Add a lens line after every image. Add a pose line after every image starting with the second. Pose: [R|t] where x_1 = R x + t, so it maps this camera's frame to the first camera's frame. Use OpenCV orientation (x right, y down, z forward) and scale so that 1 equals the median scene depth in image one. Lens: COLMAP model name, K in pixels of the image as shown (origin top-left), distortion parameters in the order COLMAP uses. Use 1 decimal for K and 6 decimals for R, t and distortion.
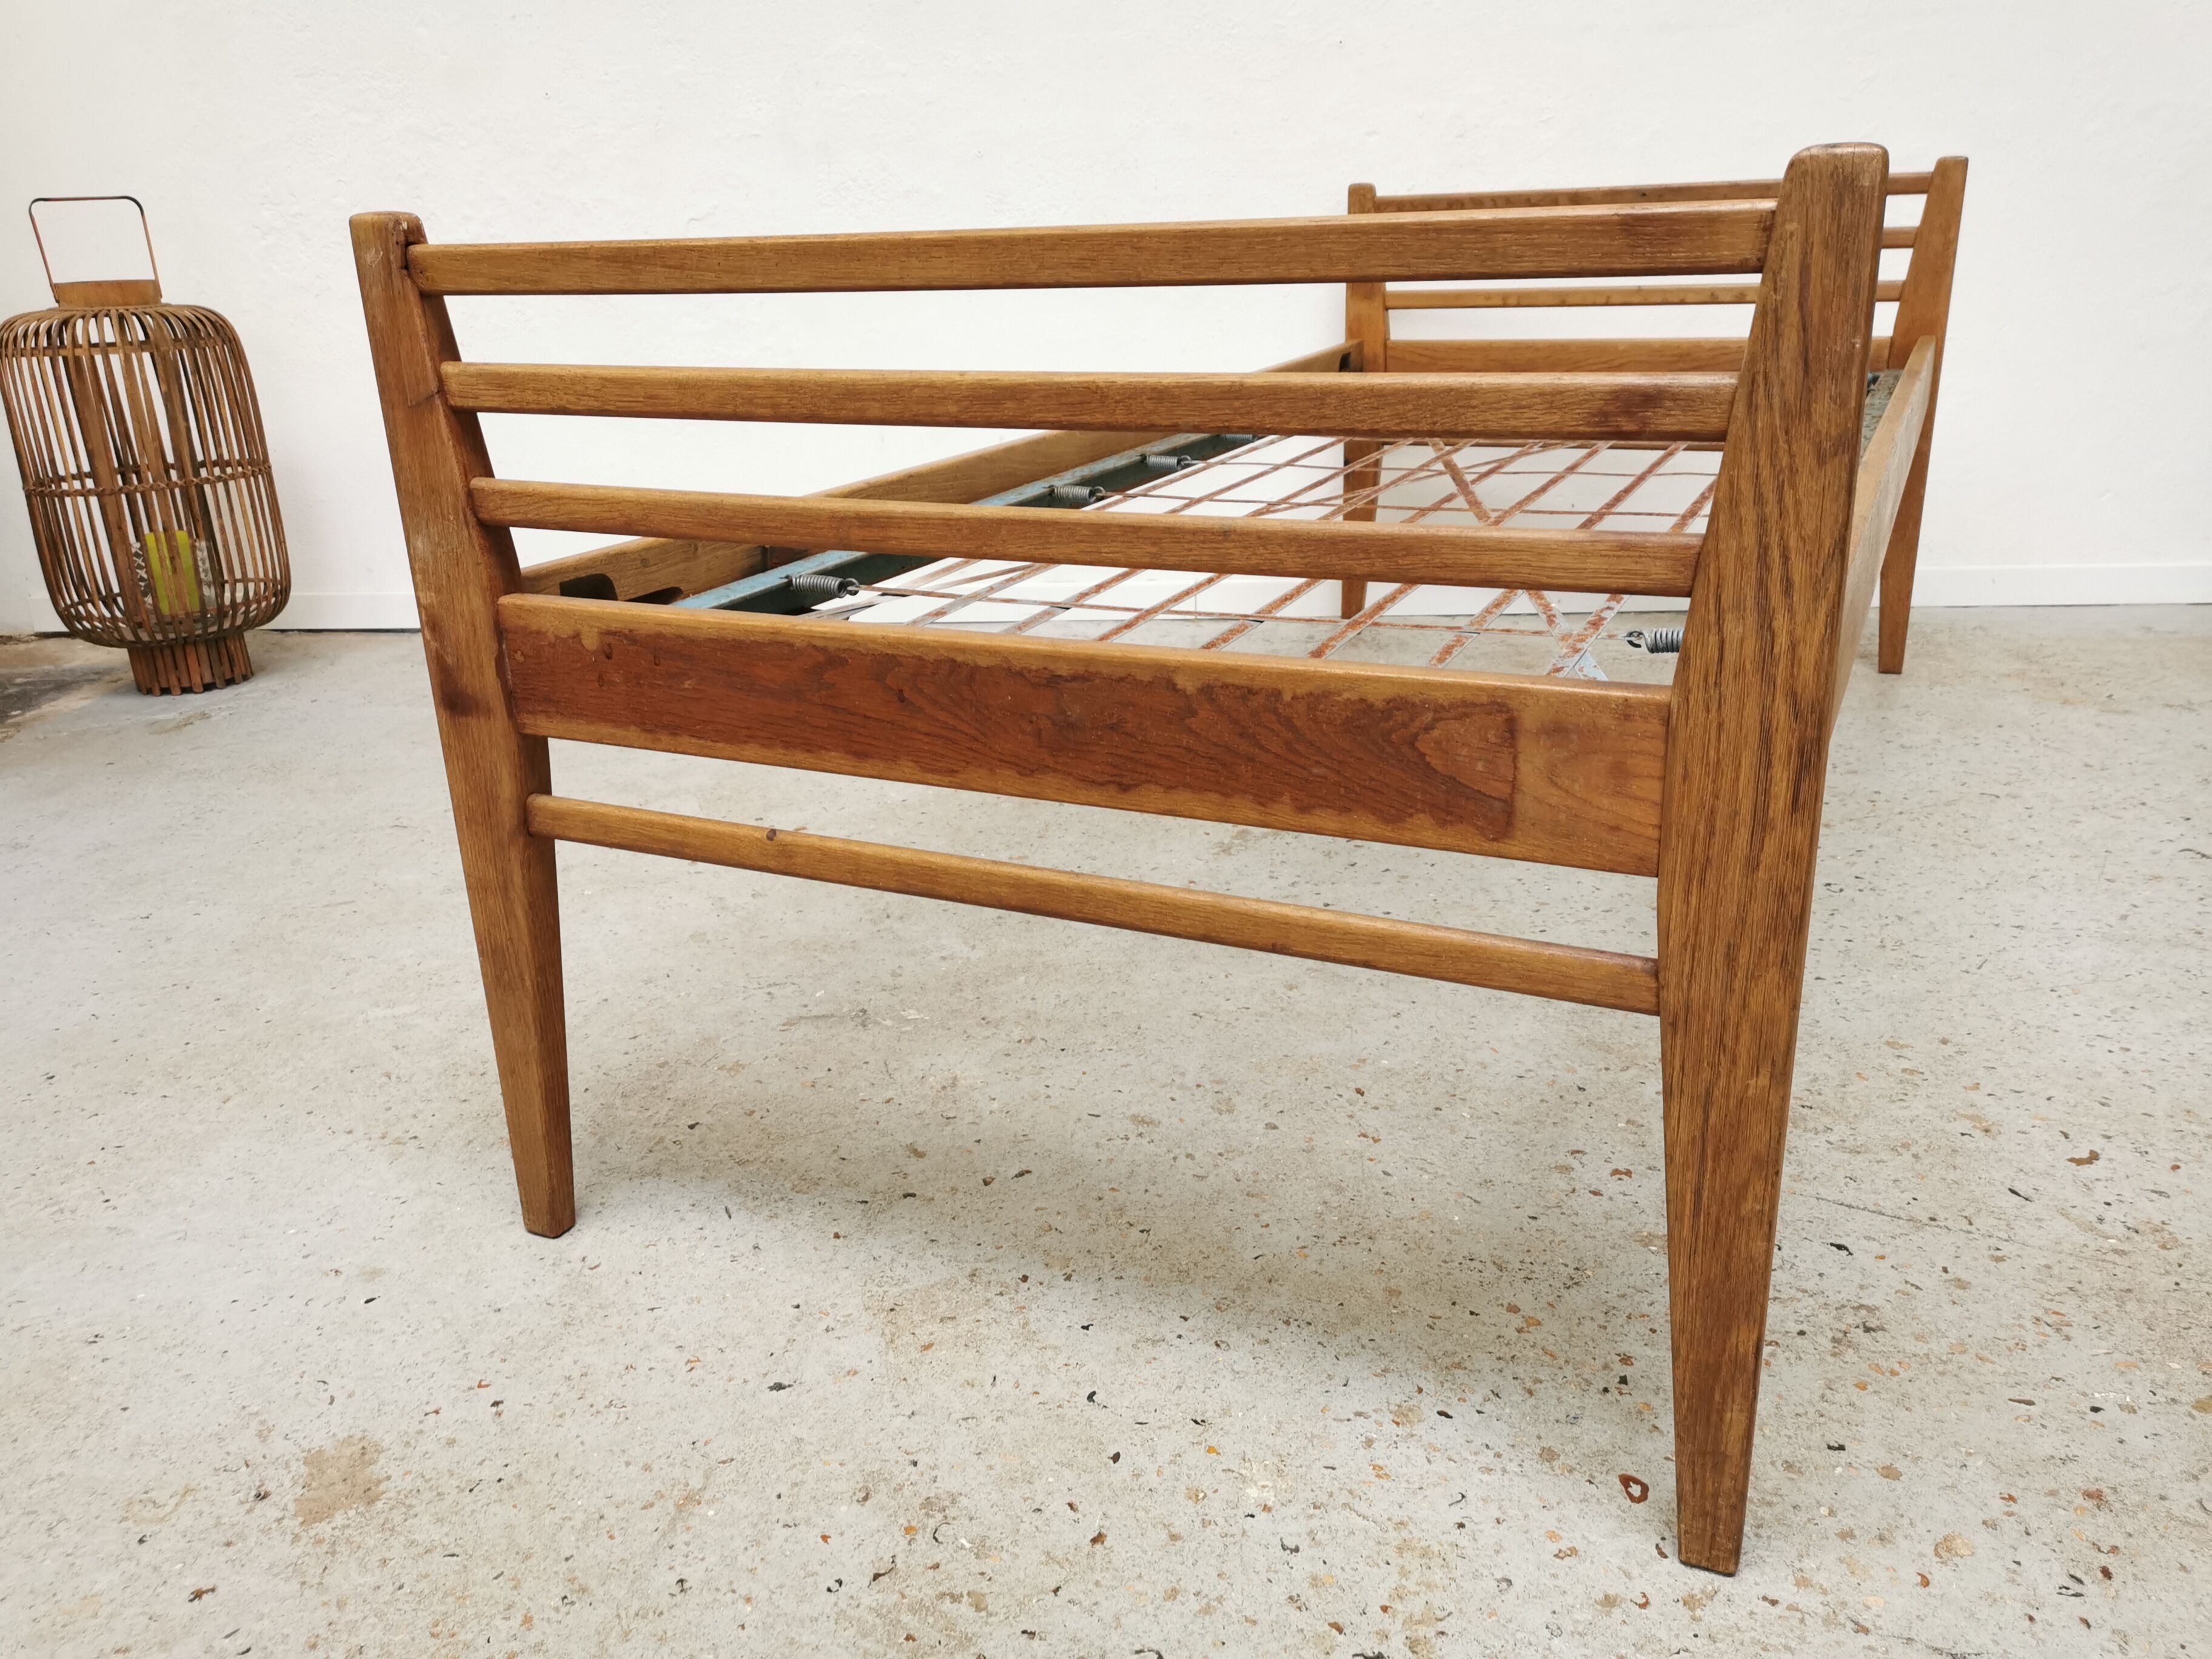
lens RADIAL K [[1703.6, 0, 1103.9], [0, 1703.6, 847.8], [0, 0, 1]] dist [0.060778, -0.059485]
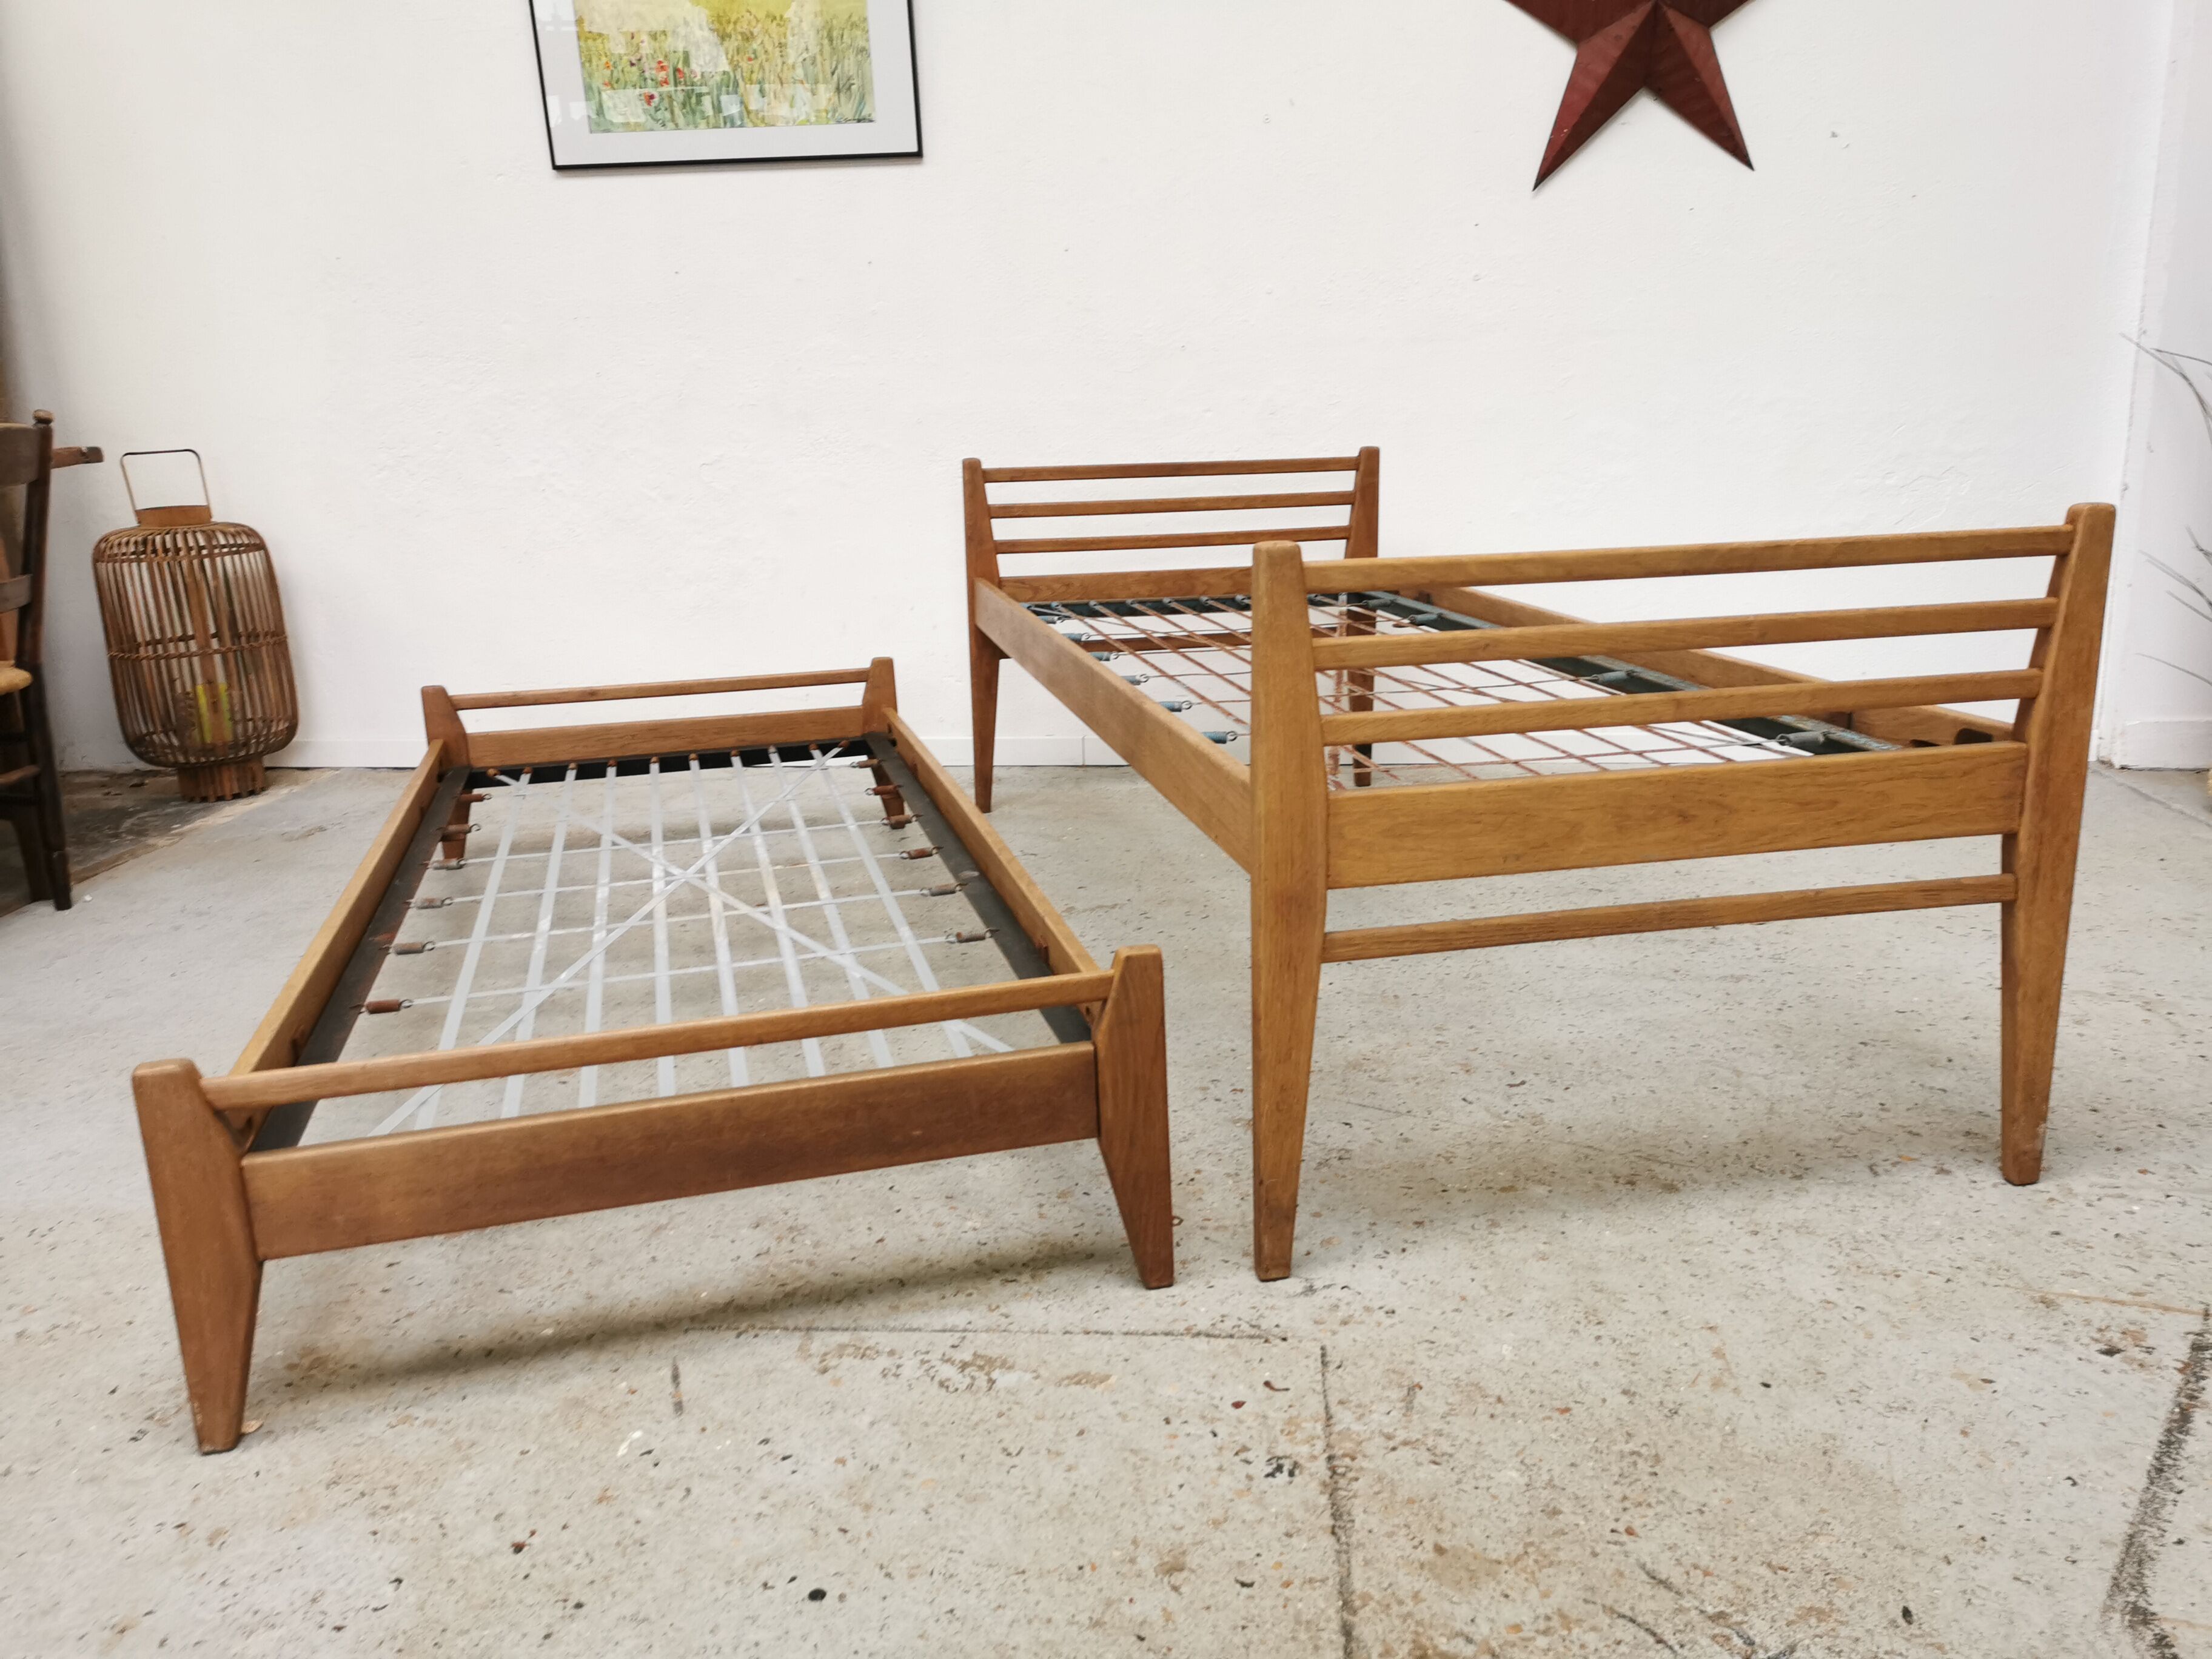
lens RADIAL K [[1703.6, 0, 1100.6], [0, 1703.6, 826.6], [0, 0, 1]] dist [0.060778, -0.059485]
pose [[0.999918, 0.010906, -0.006757, 0.214255], [-0.011557, 0.994368, -0.105352, 0.133895], [0.005570, 0.105421, 0.994412, -0.776270]]
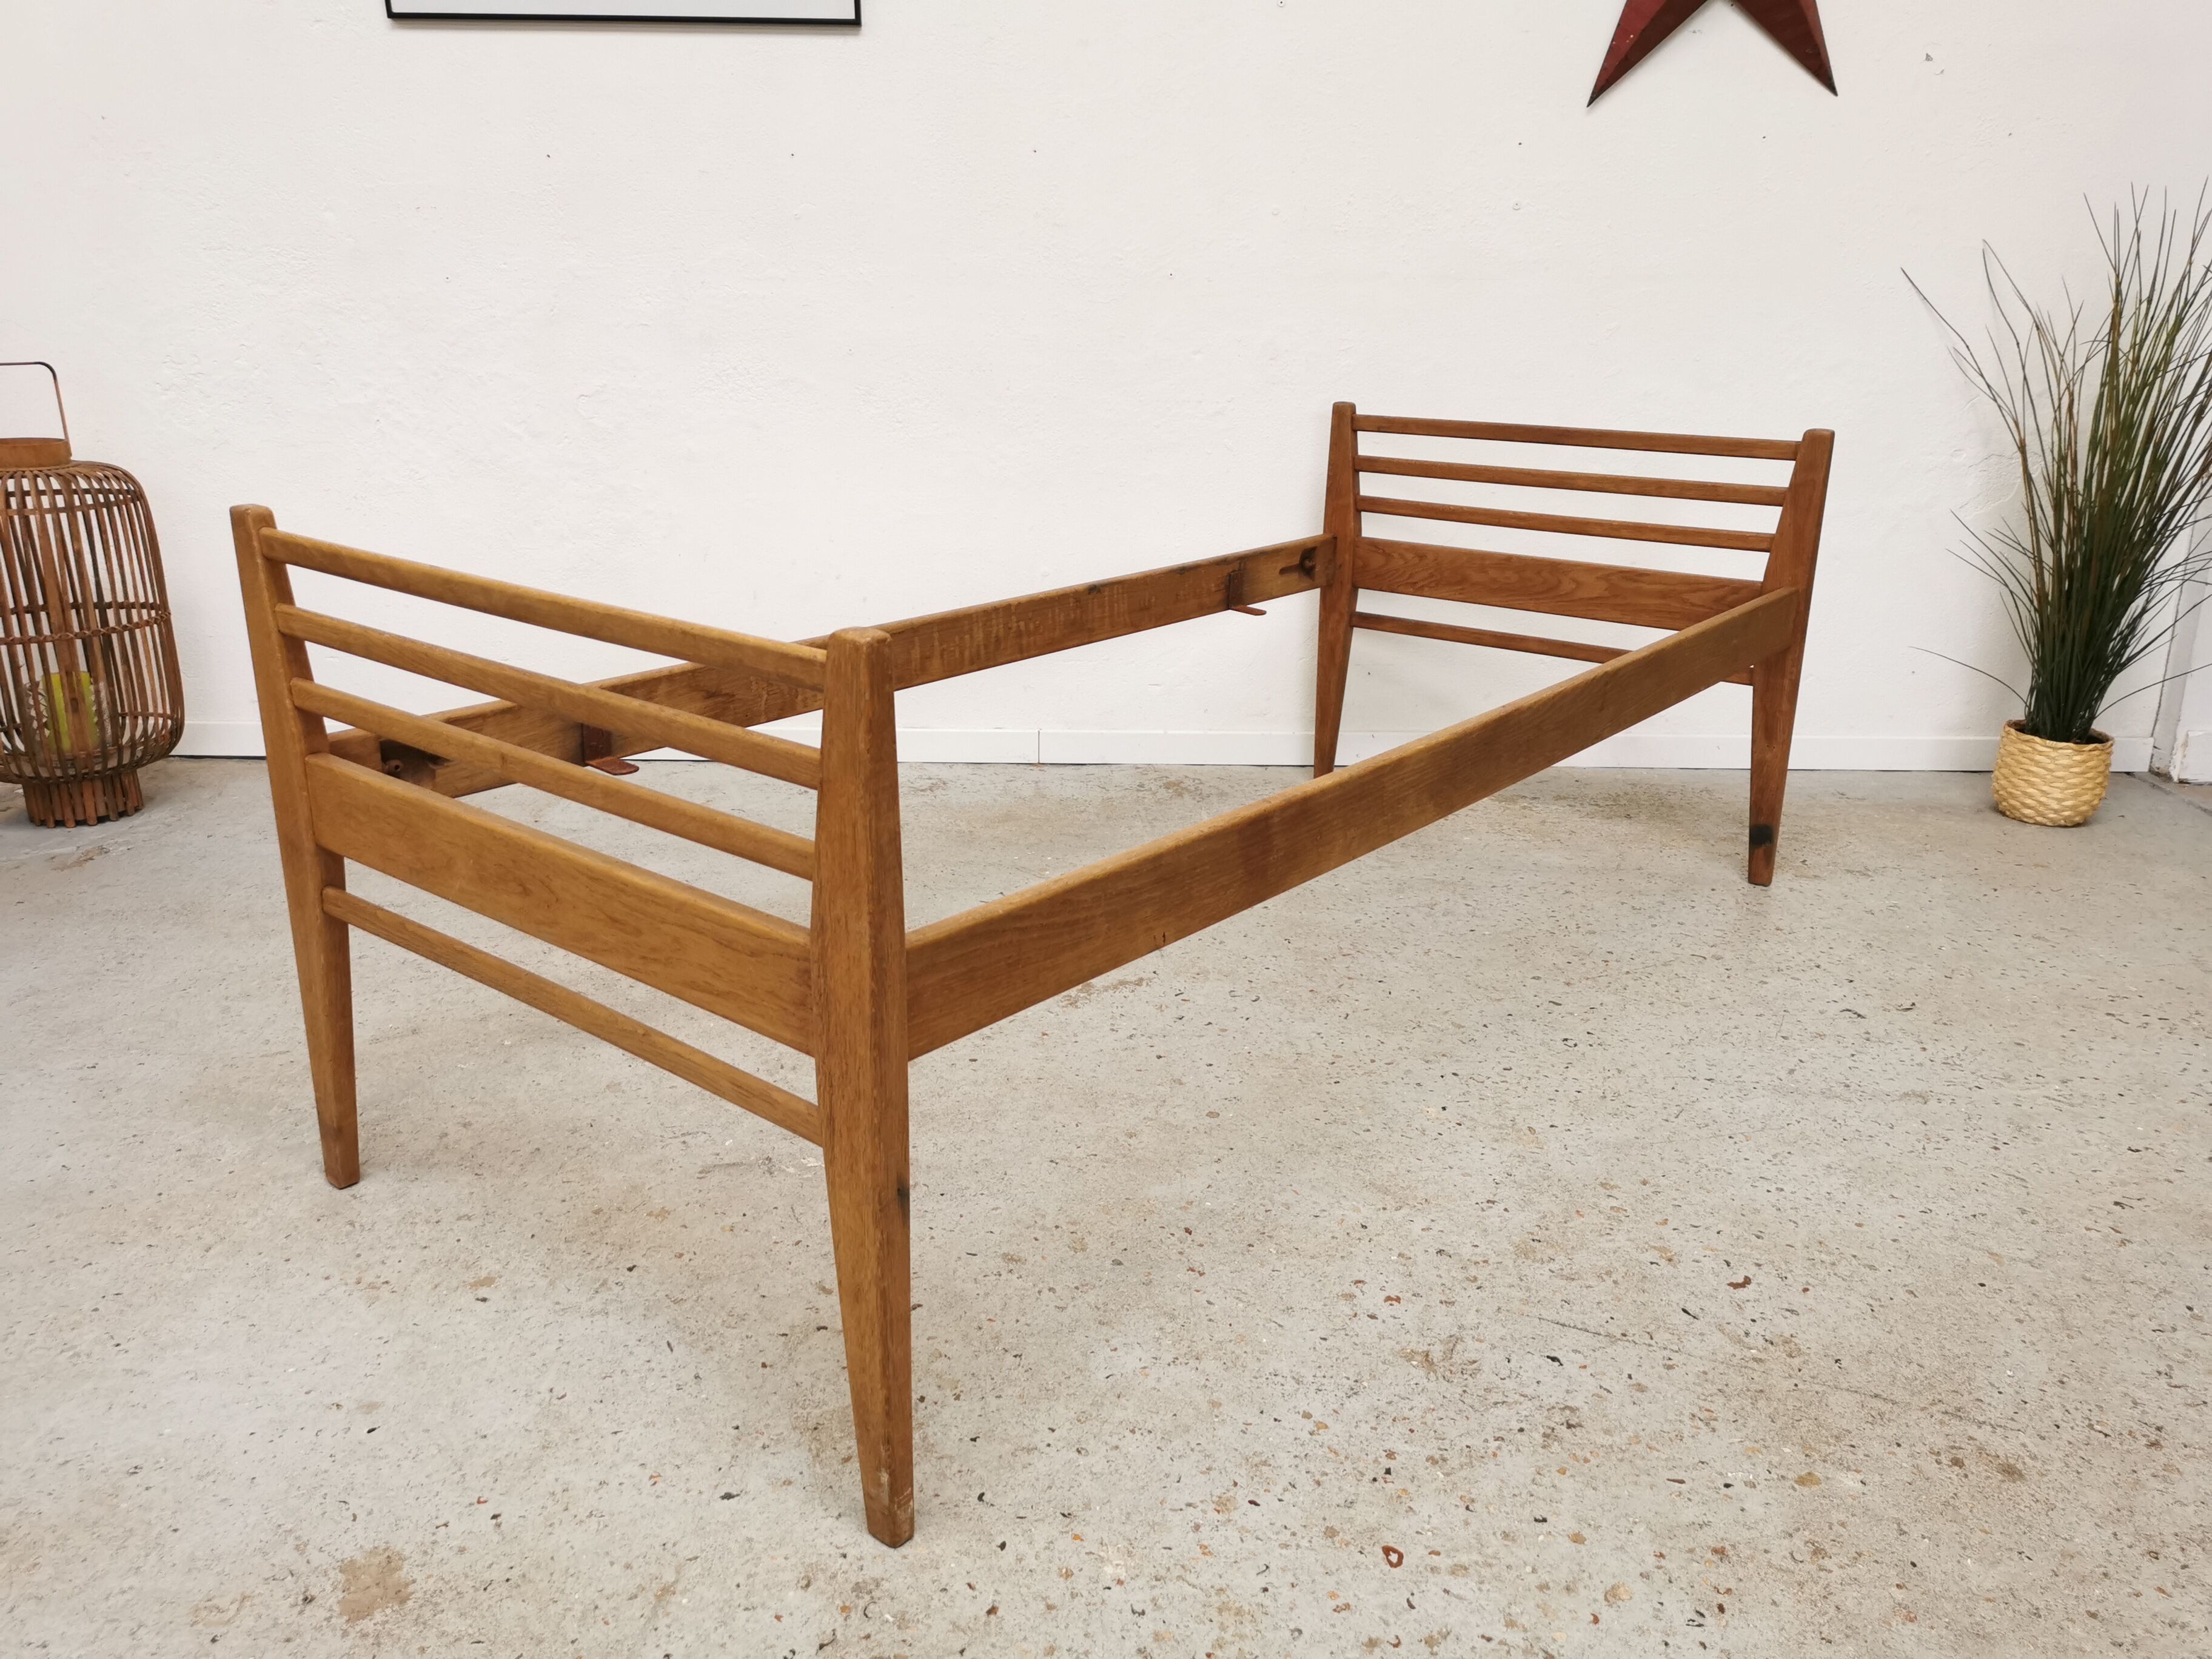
lens RADIAL K [[1703.6, 0, 1104.9], [0, 1703.6, 832.8], [0, 0, 1]] dist [0.060778, -0.059485]
pose [[0.994282, 0.012495, 0.106051, -0.057031], [-0.008059, 0.999078, -0.042161, -0.118724], [-0.106480, 0.041066, 0.993466, -0.294941]]
